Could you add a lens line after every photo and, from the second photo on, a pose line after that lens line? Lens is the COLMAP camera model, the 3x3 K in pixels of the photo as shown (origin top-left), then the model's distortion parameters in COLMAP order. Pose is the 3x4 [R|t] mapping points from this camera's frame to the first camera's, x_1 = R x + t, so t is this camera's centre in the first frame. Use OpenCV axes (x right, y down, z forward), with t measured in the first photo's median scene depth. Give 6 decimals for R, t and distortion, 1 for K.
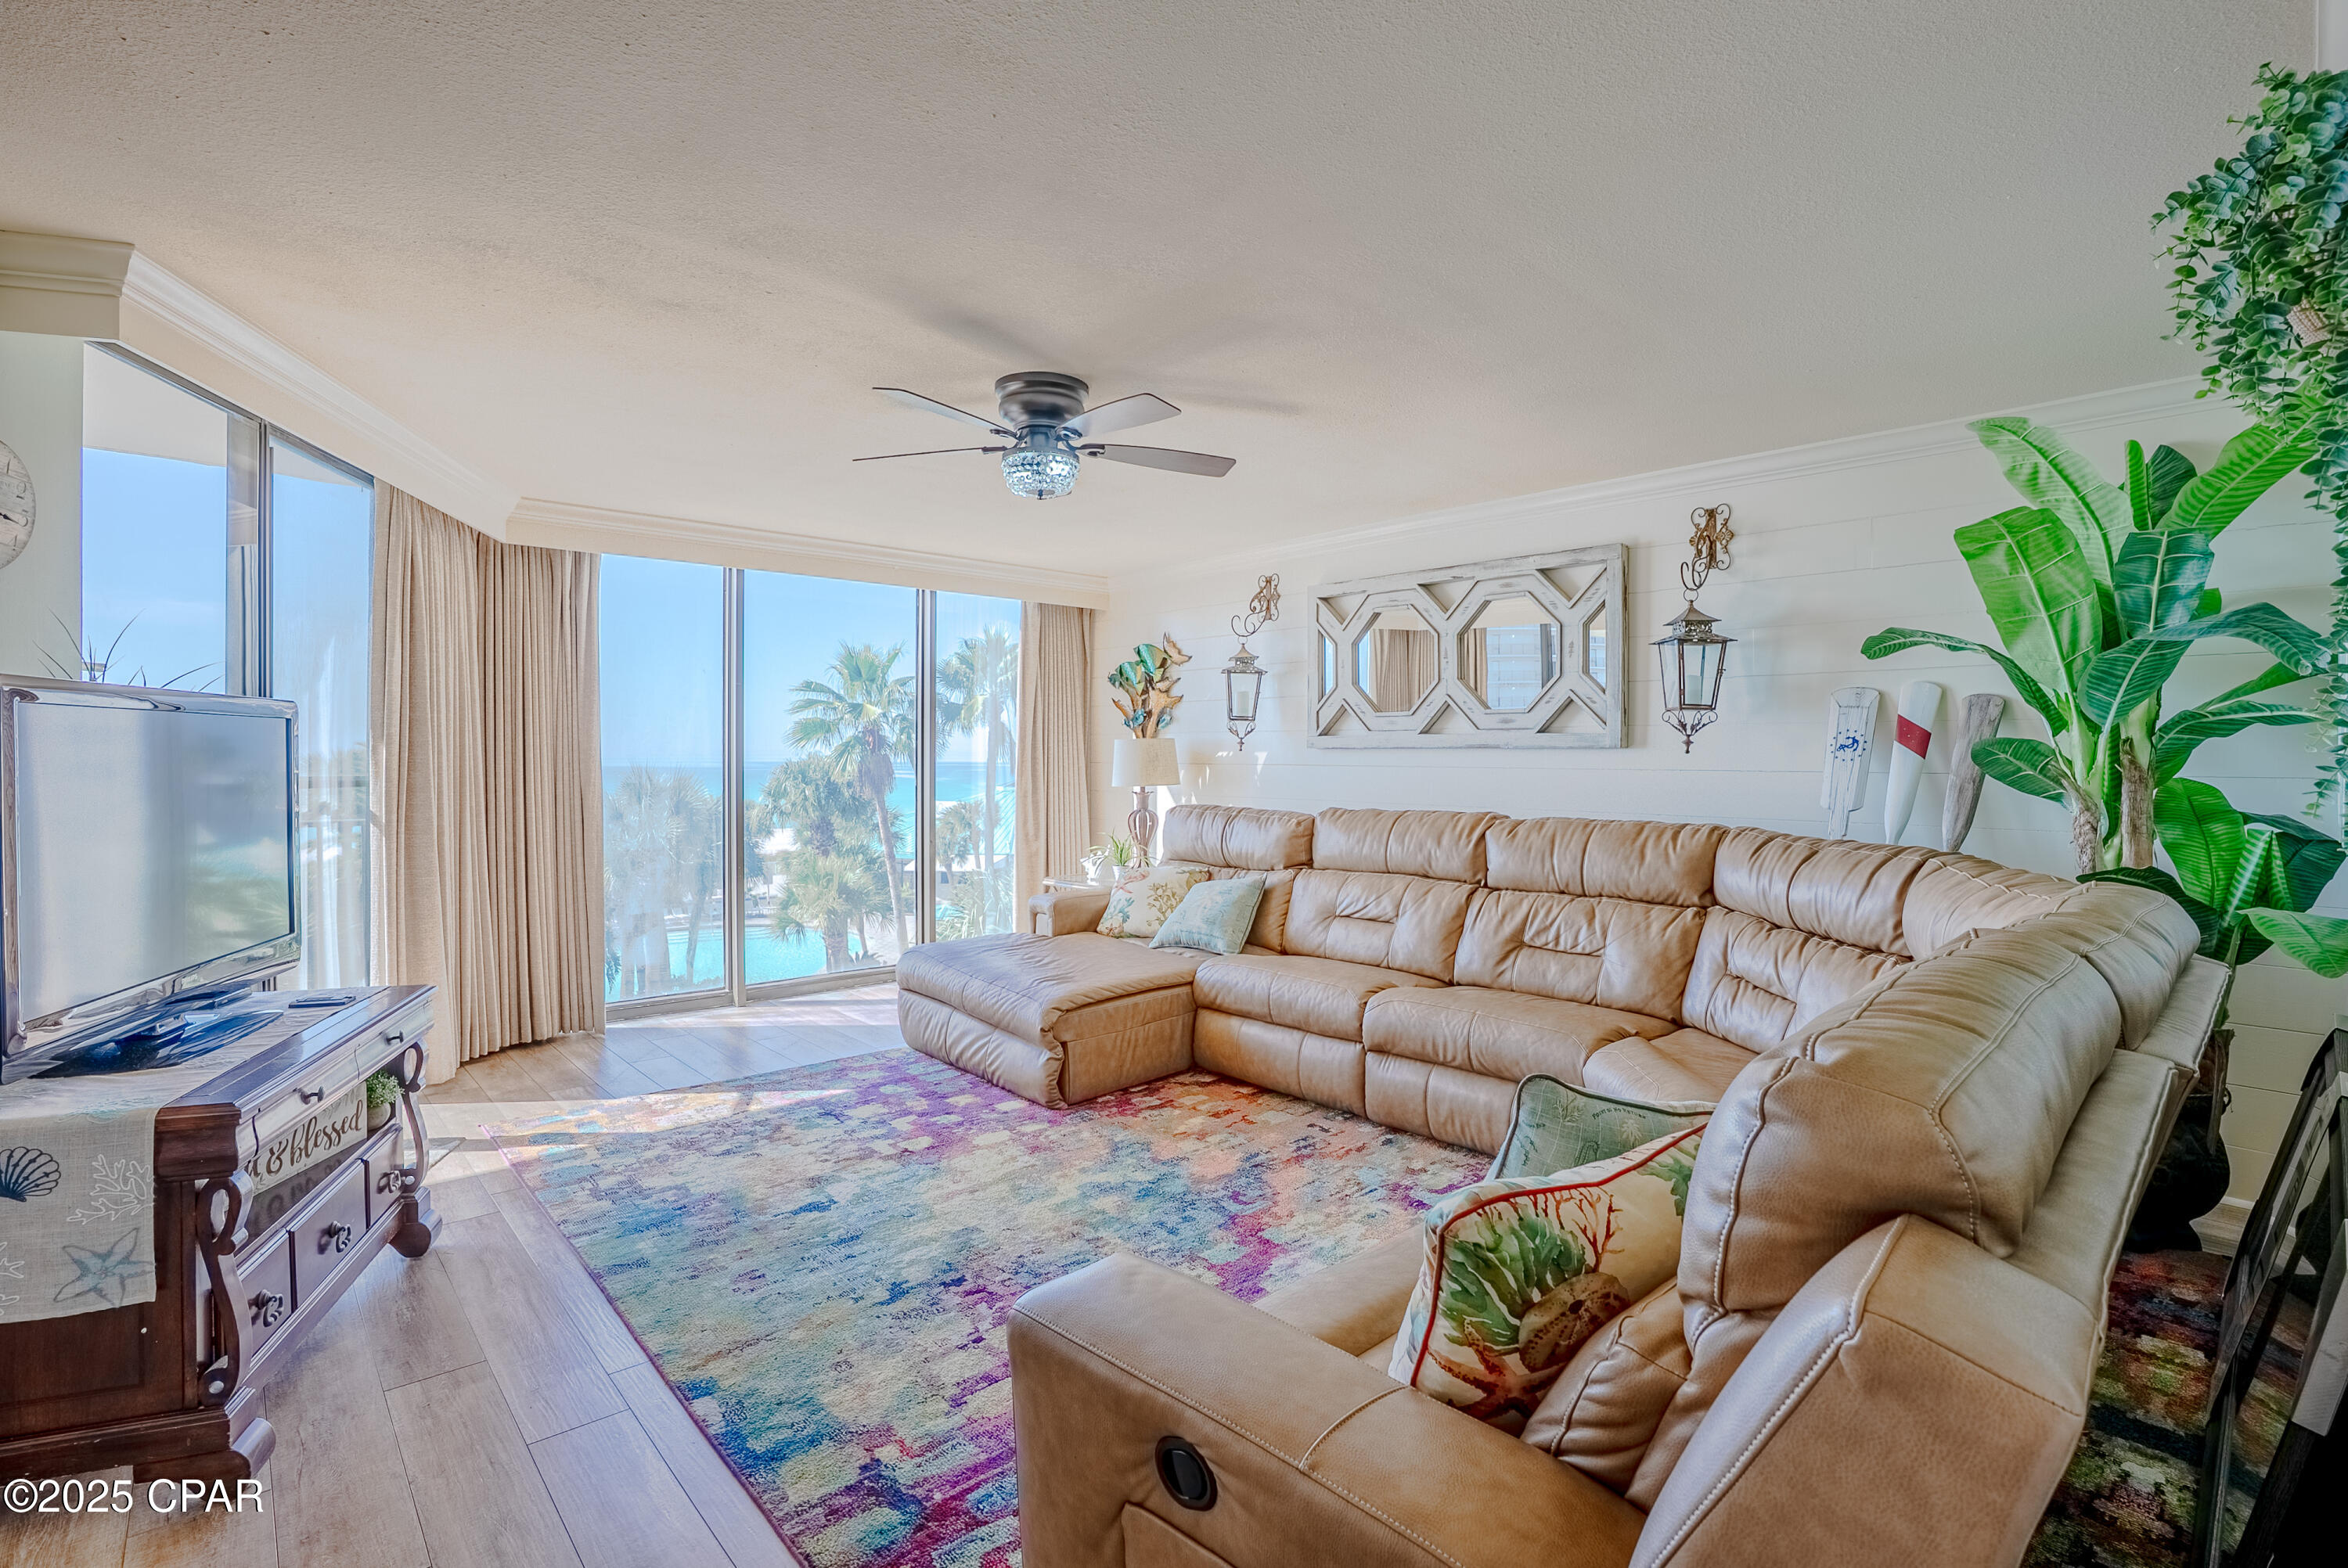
lens RADIAL K [[1084.3, 0, 1174.0], [0, 1084.3, 784.0], [0, 0, 1]] dist [-0.058128, 0.020593]
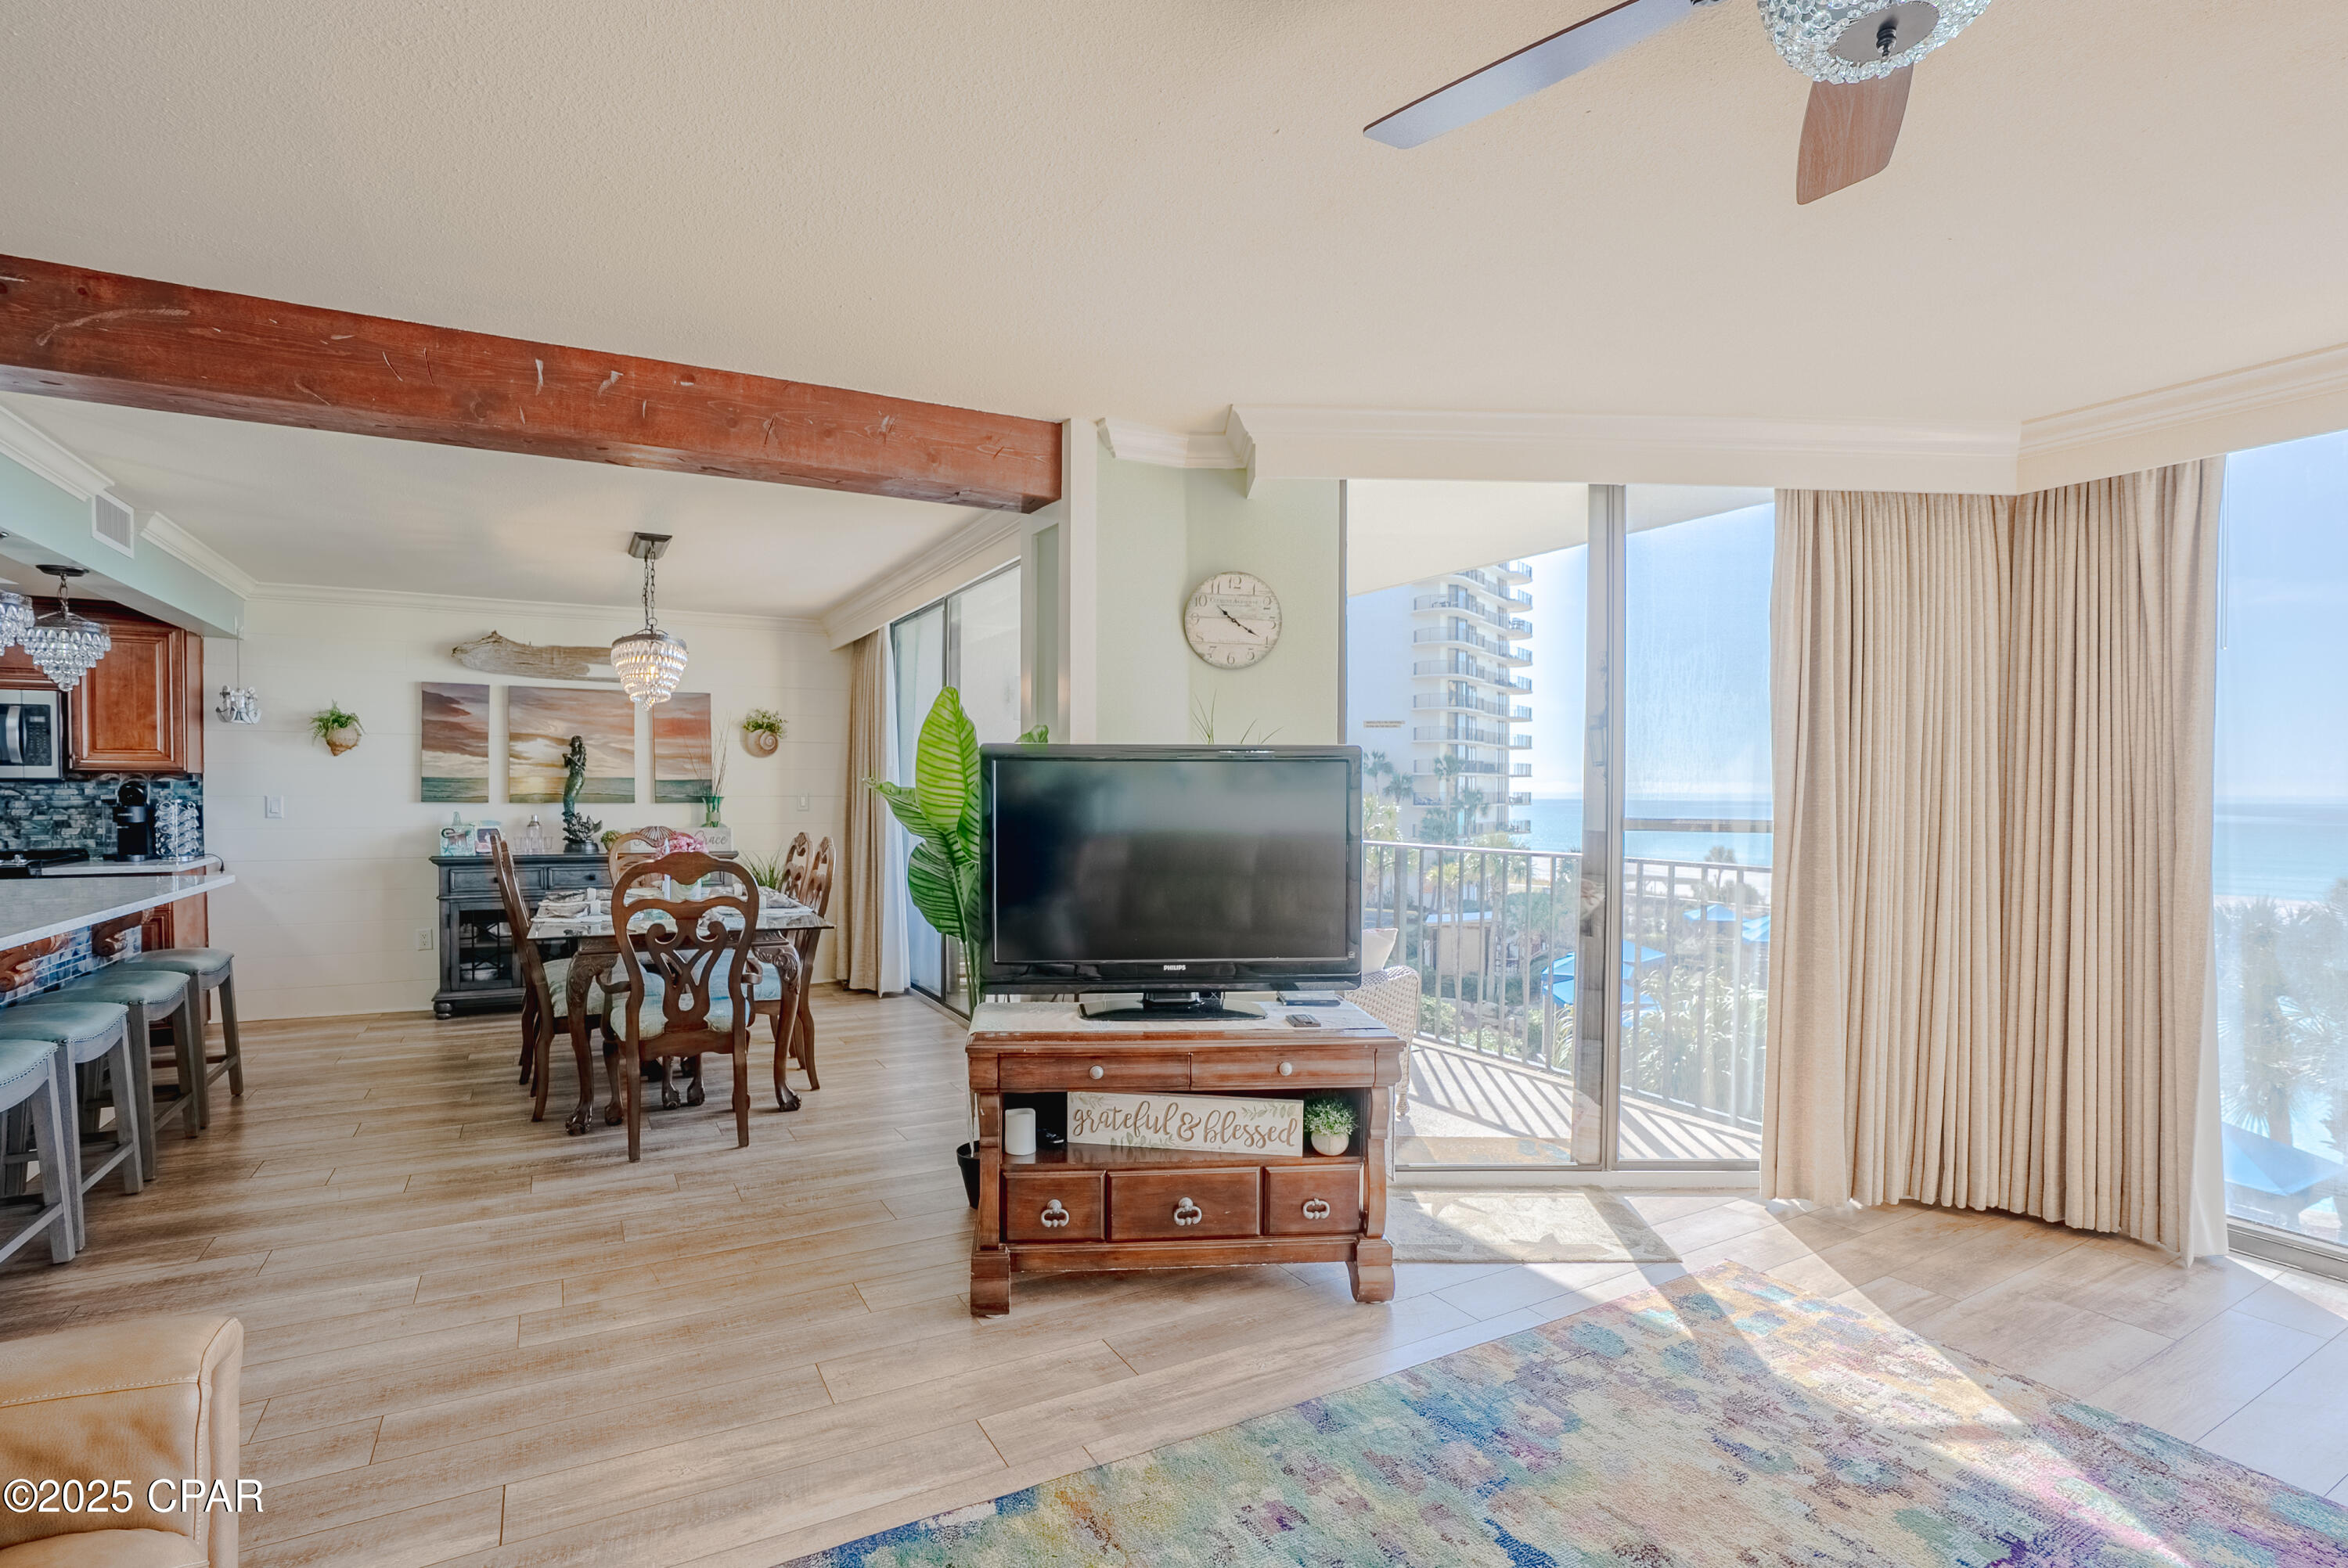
lens RADIAL K [[1108.0, 0, 1157.2], [0, 1108.0, 817.1], [0, 0, 1]] dist [-0.056376, 0.024502]
pose [[-0.220620, 0.020286, -0.975149, 0.200533], [-0.029131, 0.999201, 0.027377, -0.018089], [0.974925, 0.034447, -0.219853, 0.649412]]
